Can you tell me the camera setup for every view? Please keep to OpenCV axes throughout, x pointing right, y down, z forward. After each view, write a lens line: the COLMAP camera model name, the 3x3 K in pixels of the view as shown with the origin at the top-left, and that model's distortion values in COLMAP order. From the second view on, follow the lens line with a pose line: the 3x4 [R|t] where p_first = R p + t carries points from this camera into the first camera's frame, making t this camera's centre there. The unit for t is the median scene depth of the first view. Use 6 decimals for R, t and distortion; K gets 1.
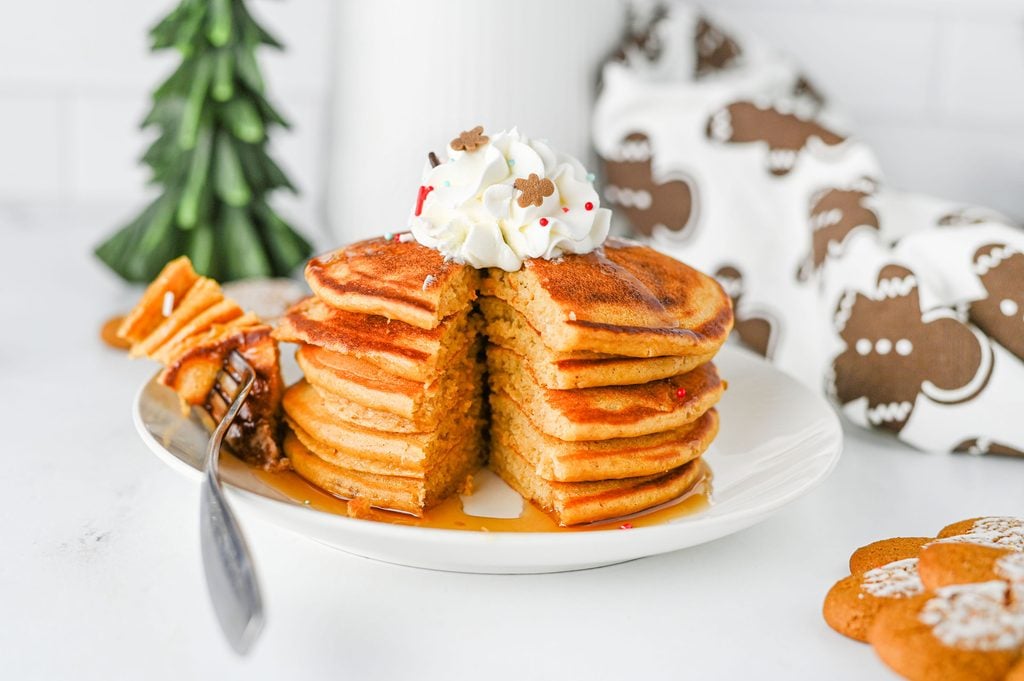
lens RADIAL K [[1556.8, 0, 630.4], [0, 1556.8, 339.3], [0, 0, 1]] dist [-0.181518, -0.068396]
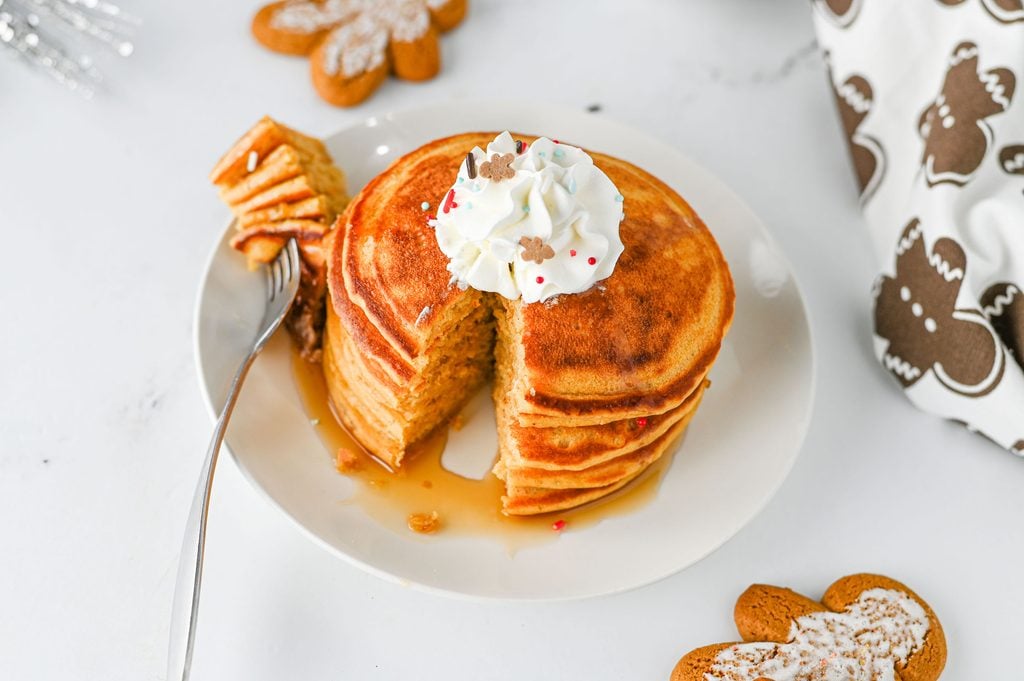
lens RADIAL K [[1556.8, 0, 630.4], [0, 1556.8, 339.3], [0, 0, 1]] dist [-0.181518, -0.068396]
pose [[0.938963, 0.314538, -0.139337, 0.162880], [-0.179218, 0.792963, 0.582315, -0.667072], [0.293649, -0.521800, 0.800934, 0.131286]]
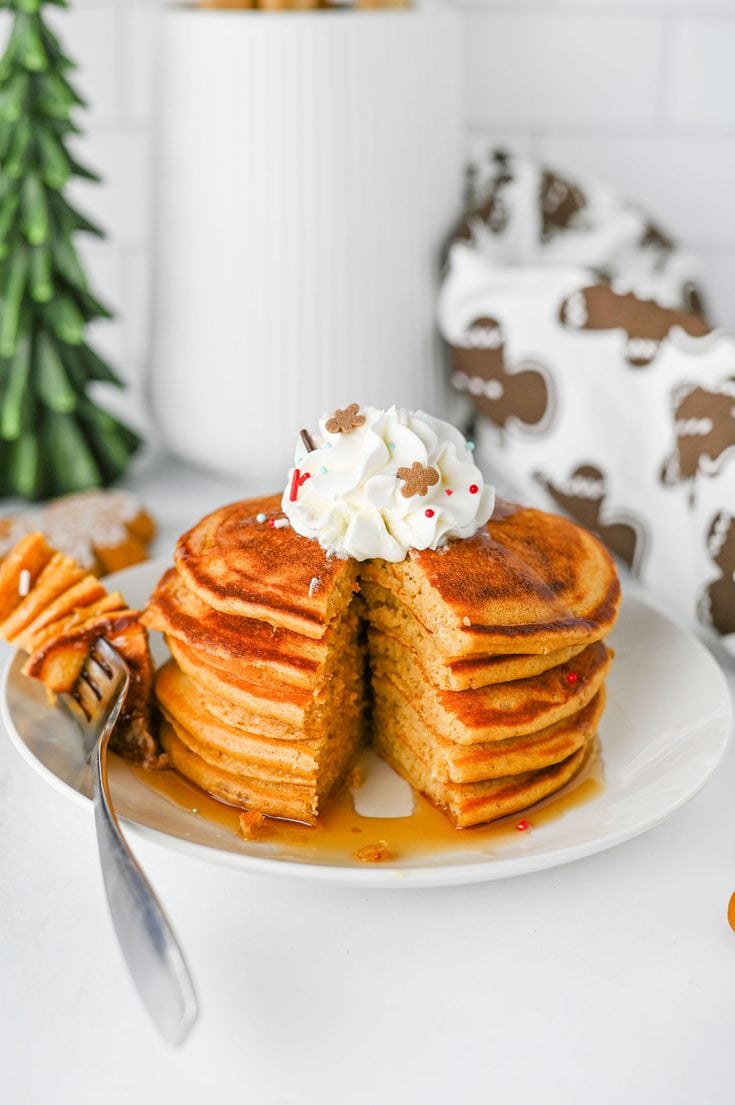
lens RADIAL K [[1679.9, 0, 486.2], [0, 1679.9, 521.6], [0, 0, 1]] dist [-0.181518, -0.068396]
pose [[0.998793, -0.026113, 0.041596, -0.062624], [0.021943, 0.994972, 0.097721, -0.167055], [-0.043939, -0.096690, 0.994344, -0.030587]]
